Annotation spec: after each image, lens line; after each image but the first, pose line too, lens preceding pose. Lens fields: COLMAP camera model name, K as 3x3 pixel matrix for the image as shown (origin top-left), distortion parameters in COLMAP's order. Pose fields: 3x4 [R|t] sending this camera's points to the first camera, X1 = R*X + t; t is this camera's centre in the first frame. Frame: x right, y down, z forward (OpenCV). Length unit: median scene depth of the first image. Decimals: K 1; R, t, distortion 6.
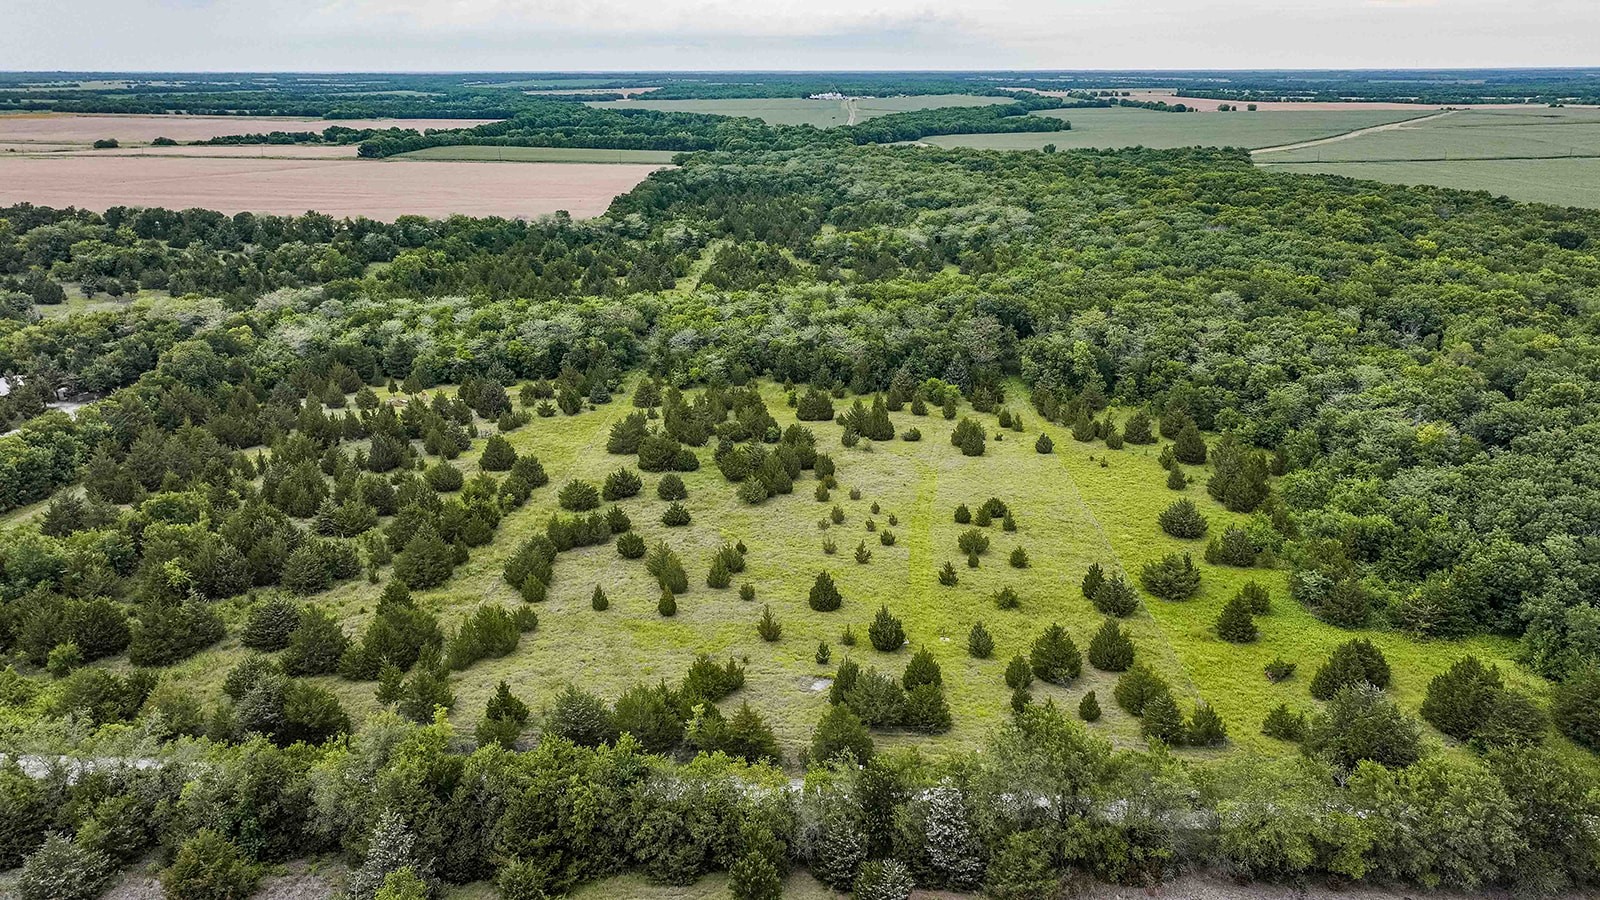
lens RADIAL K [[1118.6, 0, 804.0], [0, 1118.6, 451.0], [0, 0, 1]] dist [-0.002593, 0.020283]
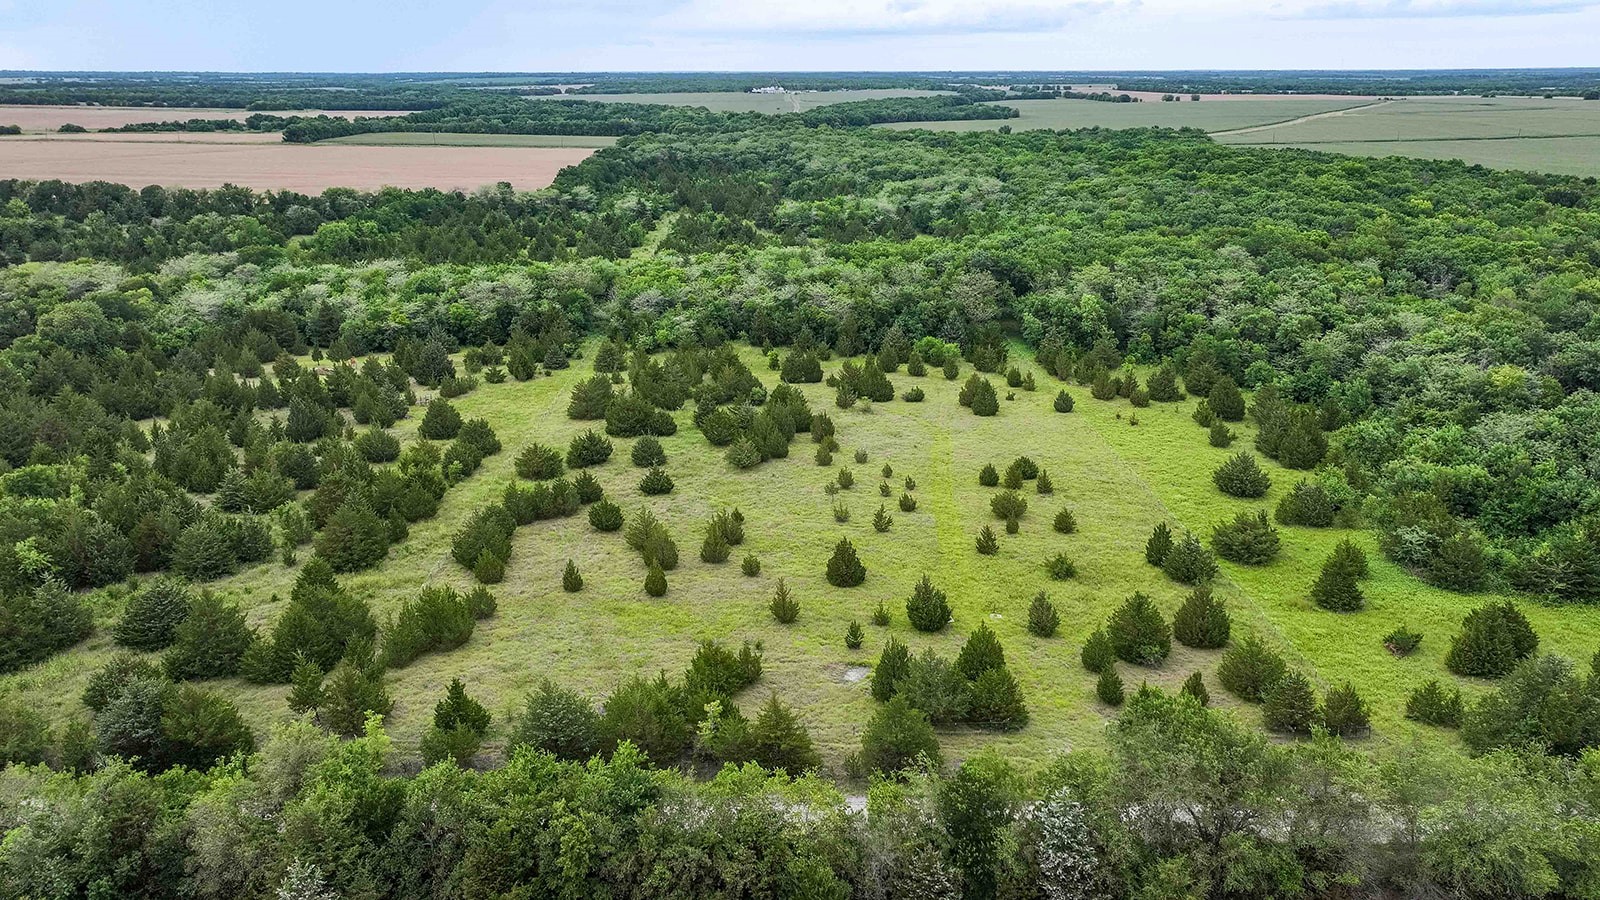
lens RADIAL K [[1118.6, 0, 804.0], [0, 1118.6, 451.0], [0, 0, 1]] dist [-0.002593, 0.020283]
pose [[0.998602, -0.016915, 0.050087, -0.034103], [0.016977, 0.999856, -0.000798, 0.027862], [-0.050066, 0.001647, 0.998745, 0.113393]]
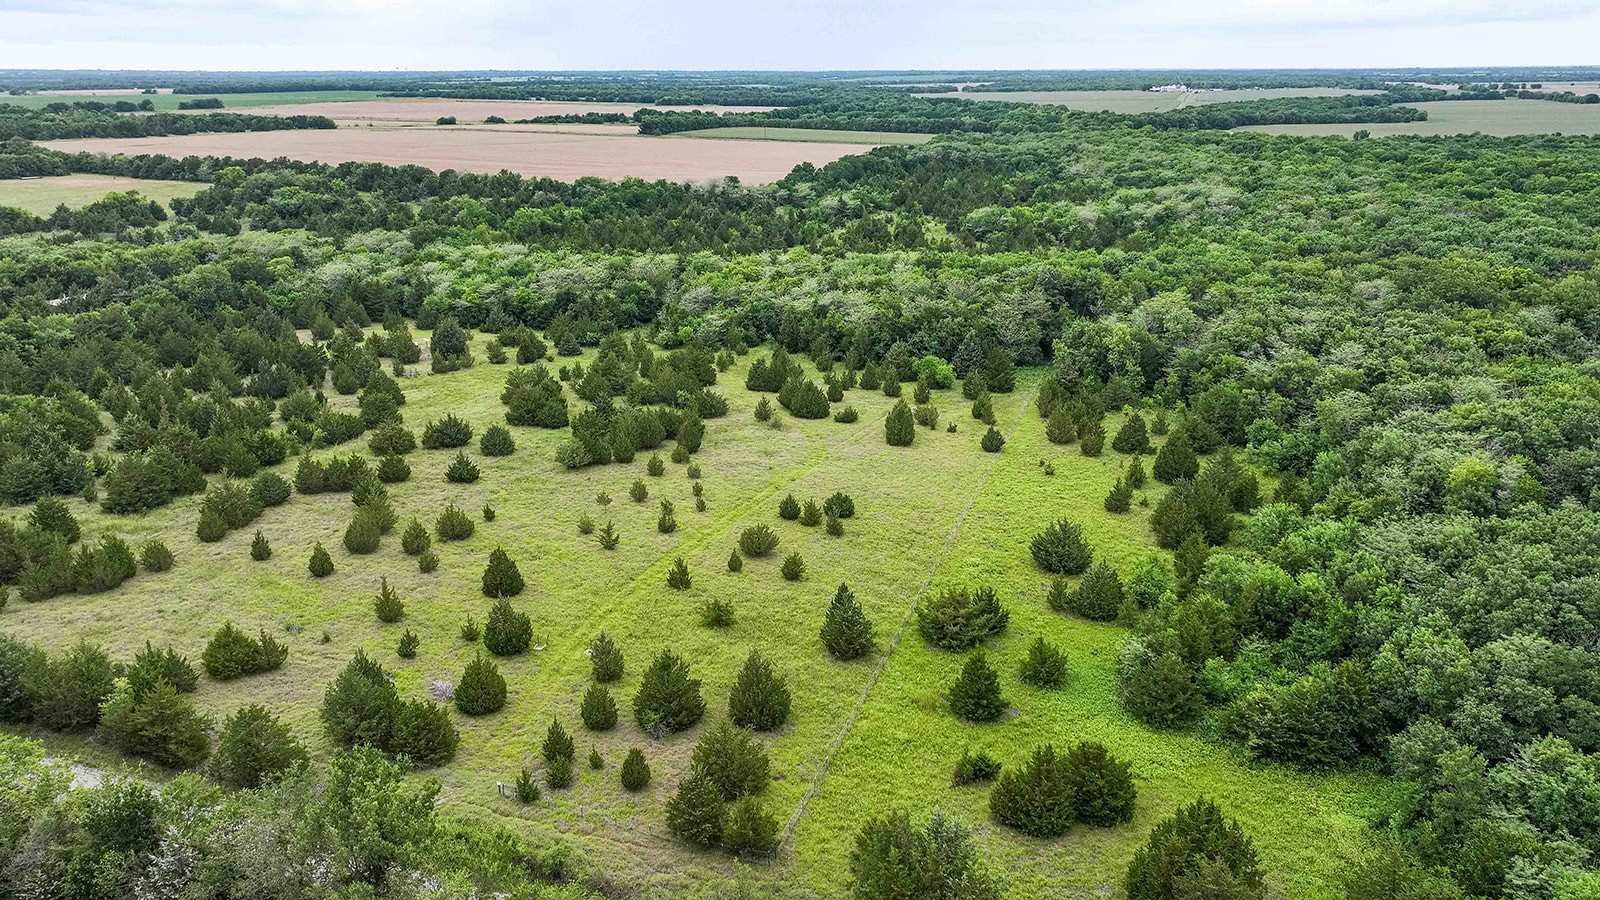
lens RADIAL K [[1118.6, 0, 804.0], [0, 1118.6, 451.0], [0, 0, 1]] dist [-0.002593, 0.020283]
pose [[0.951858, 0.098596, -0.290251, 0.296246], [-0.098410, 0.995029, 0.015275, 0.002305], [0.290314, 0.014024, 0.956829, 0.186156]]
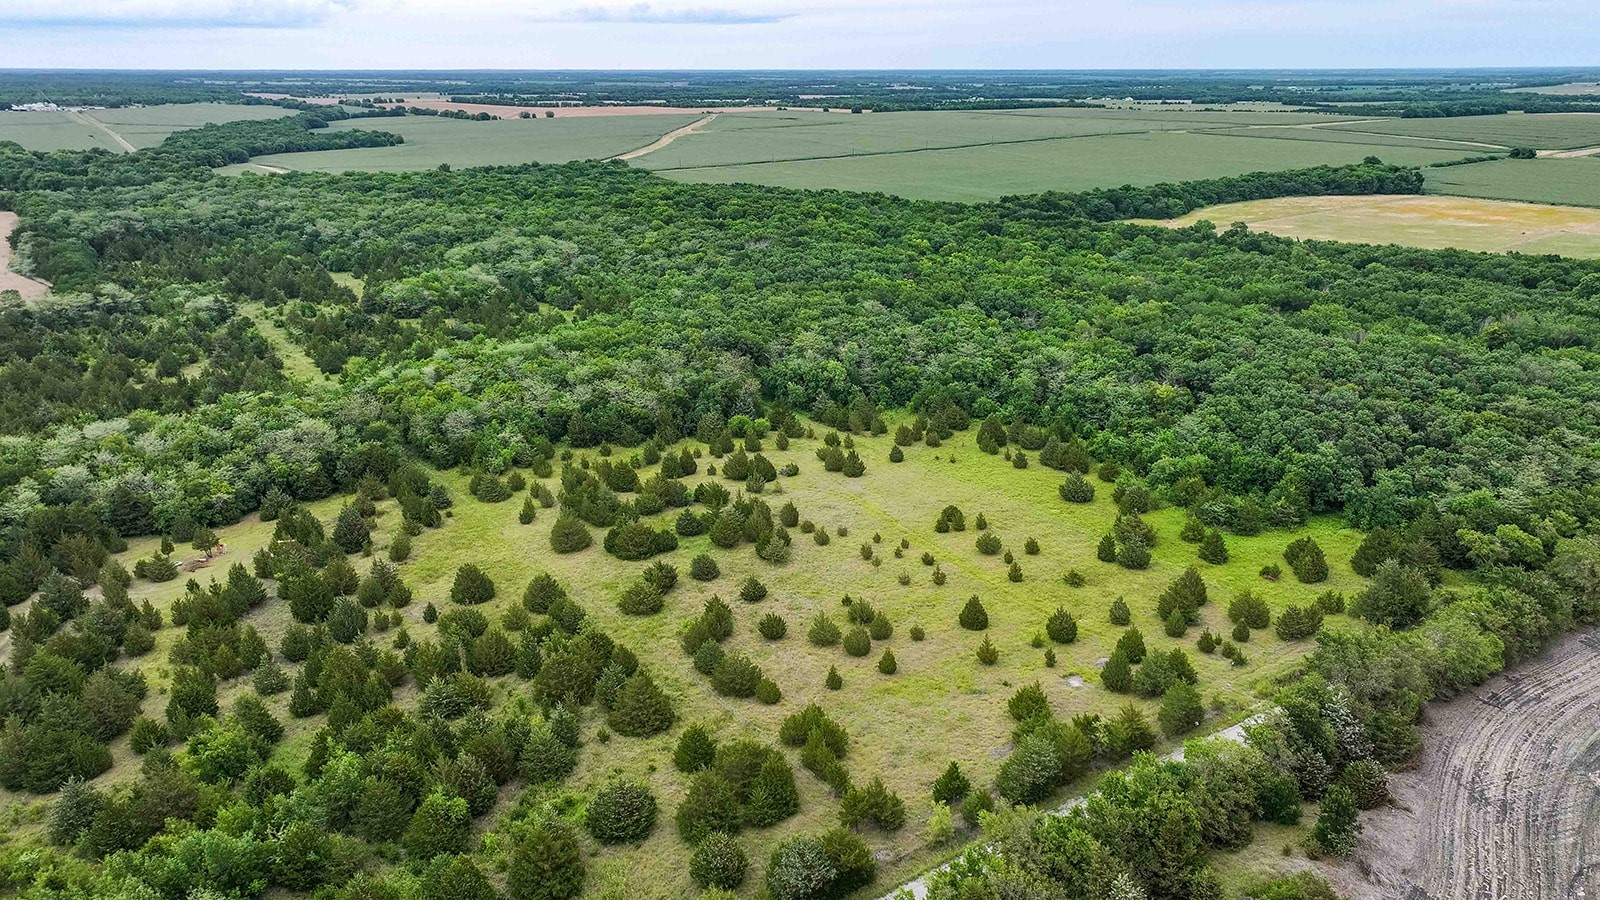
lens RADIAL K [[1118.6, 0, 804.0], [0, 1118.6, 451.0], [0, 0, 1]] dist [-0.002593, 0.020283]
pose [[0.797230, -0.194786, 0.571387, -0.487002], [0.194324, 0.978939, 0.062589, -0.093105], [-0.571544, 0.061136, 0.818291, 0.098018]]
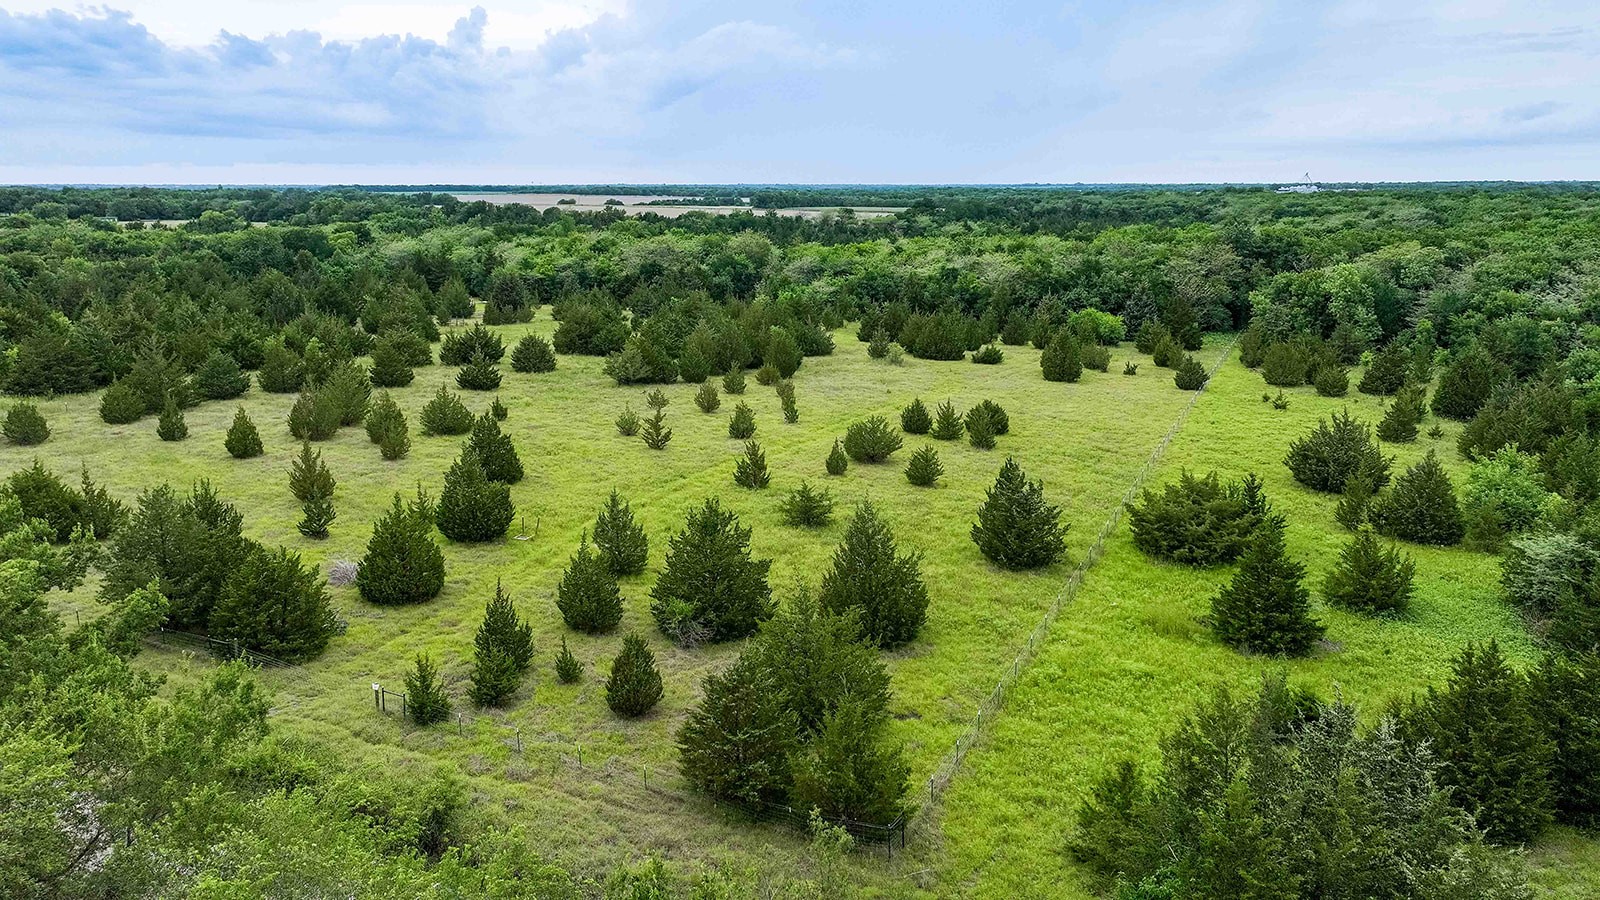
lens RADIAL K [[1118.6, 0, 804.0], [0, 1118.6, 451.0], [0, 0, 1]] dist [-0.002593, 0.020283]
pose [[0.916396, 0.091782, -0.389608, 0.242522], [-0.129146, 0.989098, -0.070755, 0.093589], [0.378867, 0.115156, 0.918259, 0.362372]]
